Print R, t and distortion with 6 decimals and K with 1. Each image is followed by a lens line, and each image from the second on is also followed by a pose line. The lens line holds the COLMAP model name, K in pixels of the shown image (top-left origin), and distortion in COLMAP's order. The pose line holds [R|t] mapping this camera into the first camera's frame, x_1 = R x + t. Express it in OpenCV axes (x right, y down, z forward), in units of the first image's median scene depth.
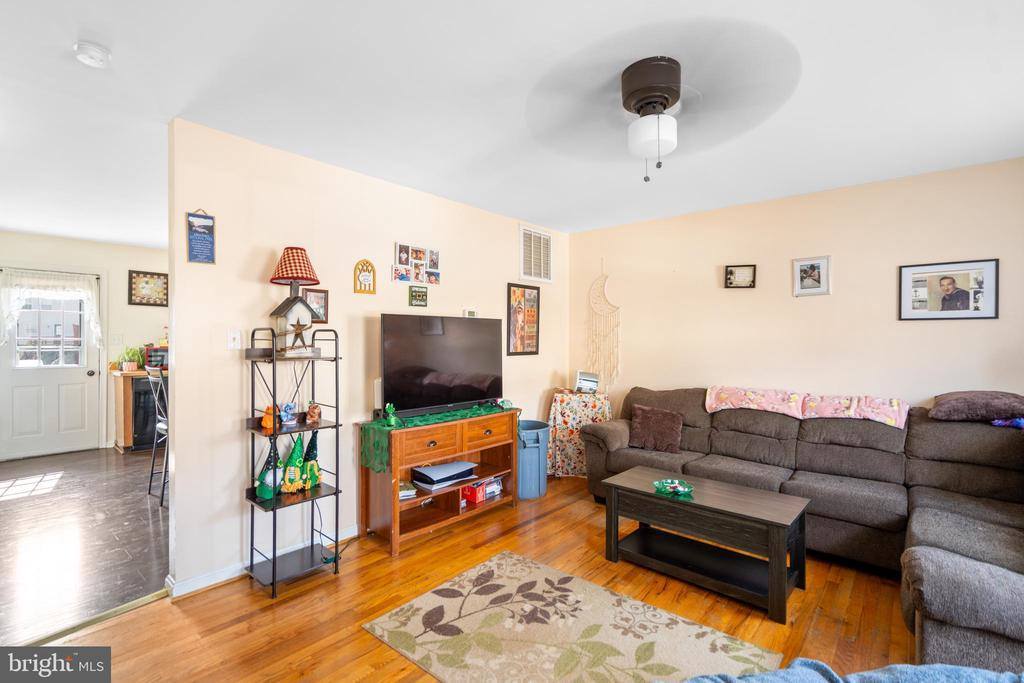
lens RADIAL K [[467.4, 0, 508.2], [0, 467.4, 342.0], [0, 0, 1]] dist [-0.003192, 0.001796]
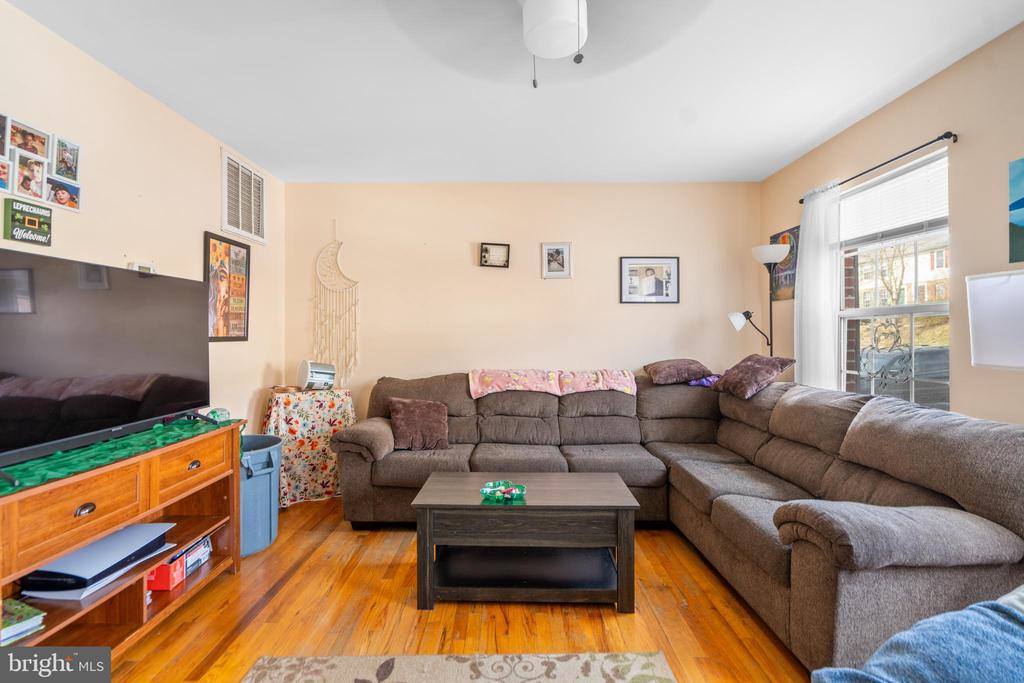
lens RADIAL K [[467.4, 0, 509.2], [0, 467.4, 331.5], [0, 0, 1]] dist [-0.003192, 0.001796]
pose [[0.759469, -0.002378, 0.650539, -0.126906], [0.008785, 0.999940, -0.006602, 0.028039], [-0.650484, 0.010729, 0.759444, 0.277173]]
